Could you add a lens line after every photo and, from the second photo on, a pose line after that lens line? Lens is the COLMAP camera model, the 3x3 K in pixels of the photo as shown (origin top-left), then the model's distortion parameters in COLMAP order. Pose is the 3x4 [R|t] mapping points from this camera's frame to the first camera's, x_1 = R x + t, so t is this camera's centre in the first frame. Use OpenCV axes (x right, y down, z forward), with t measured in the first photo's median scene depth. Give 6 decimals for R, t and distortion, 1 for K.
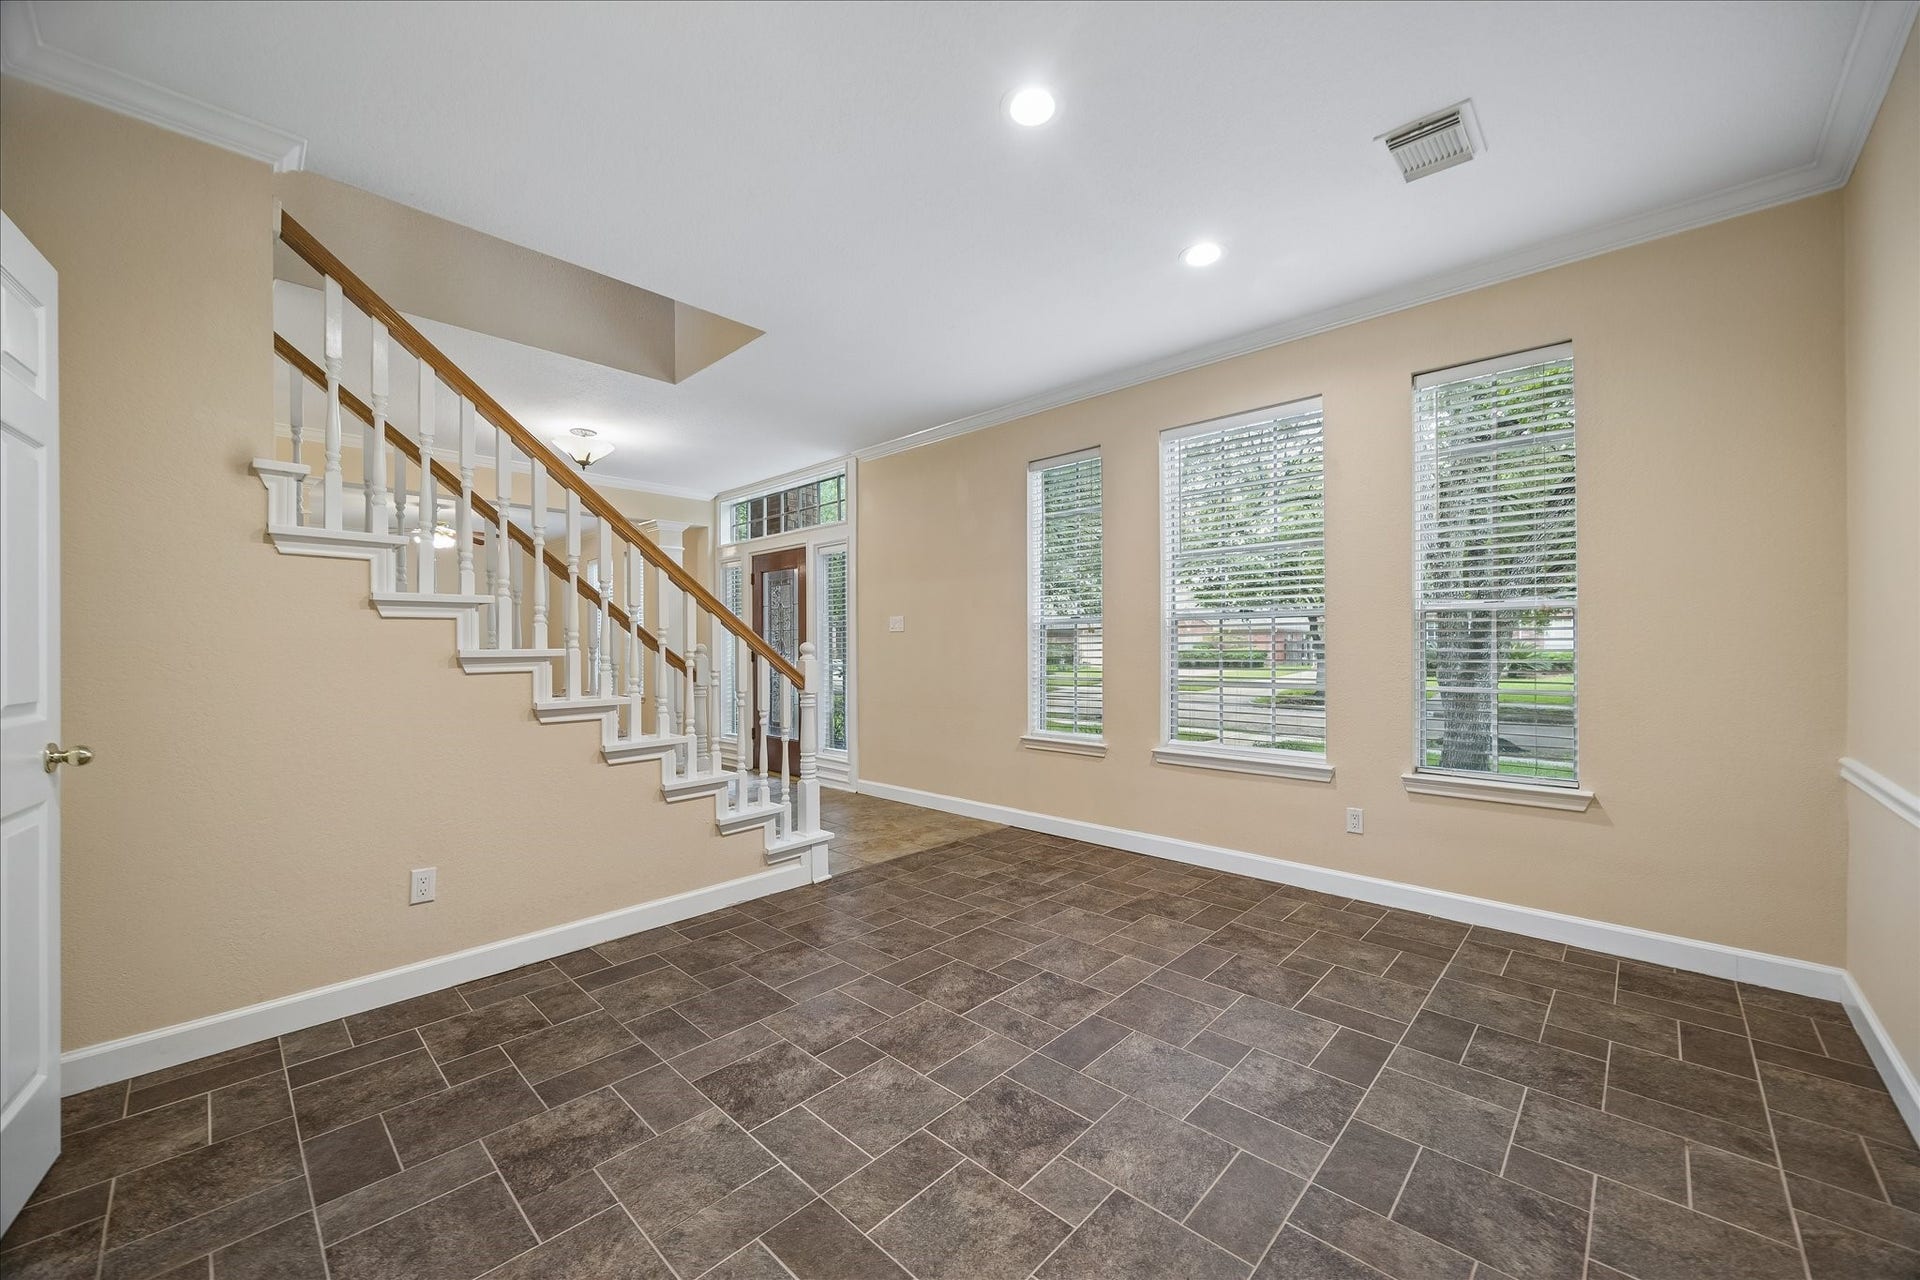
lens RADIAL K [[724.3, 0, 965.8], [0, 724.3, 642.6], [0, 0, 1]] dist [-0.000453, 0.000131]
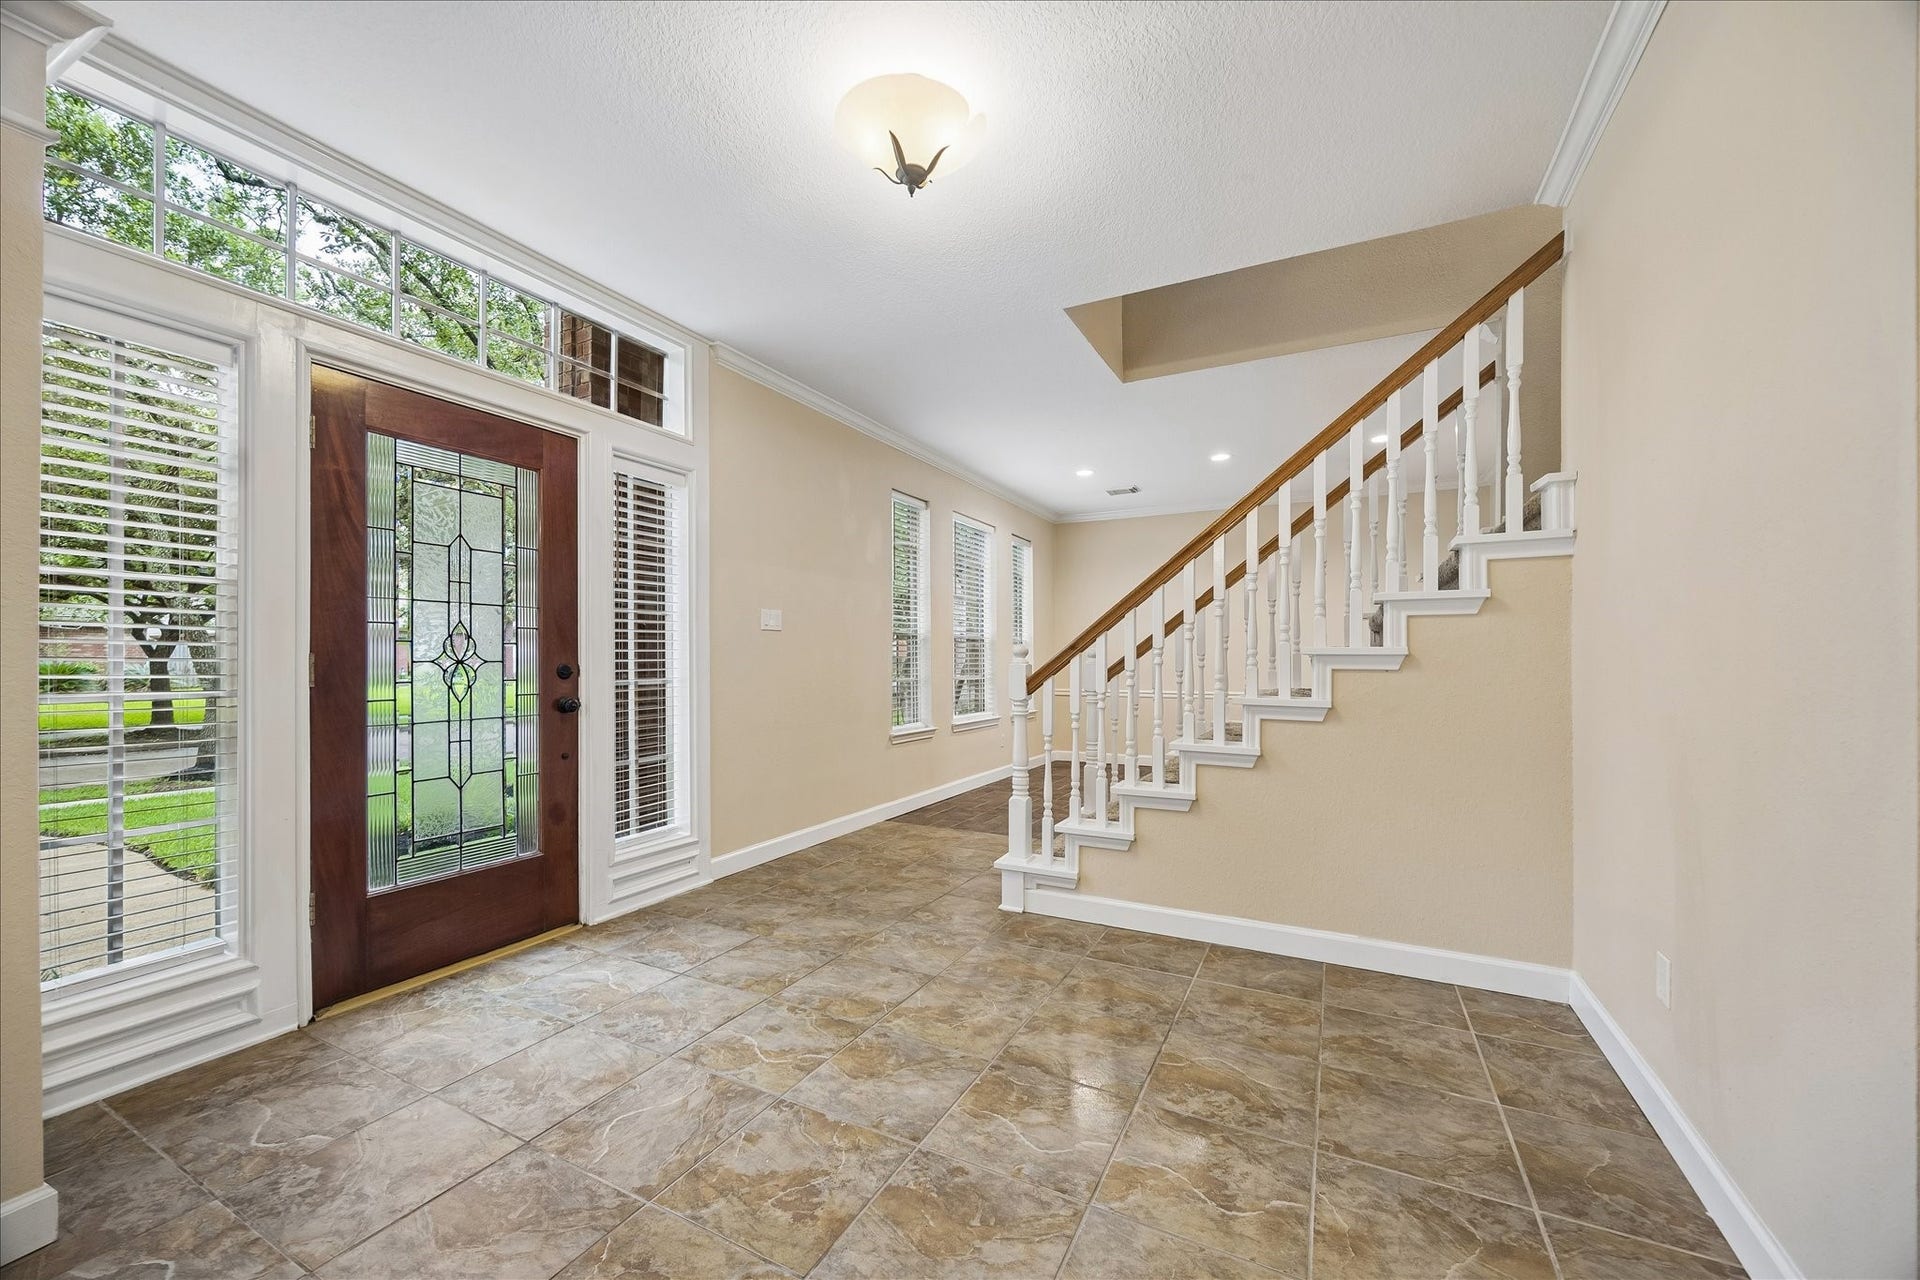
lens RADIAL K [[724.3, 0, 944.4], [0, 724.3, 678.7], [0, 0, 1]] dist [-0.000453, 0.000131]
pose [[-0.266015, -0.010834, 0.963908, -0.943870], [-0.004592, 0.999940, 0.009972, 0.029816], [-0.963958, -0.001774, -0.266049, 1.141140]]
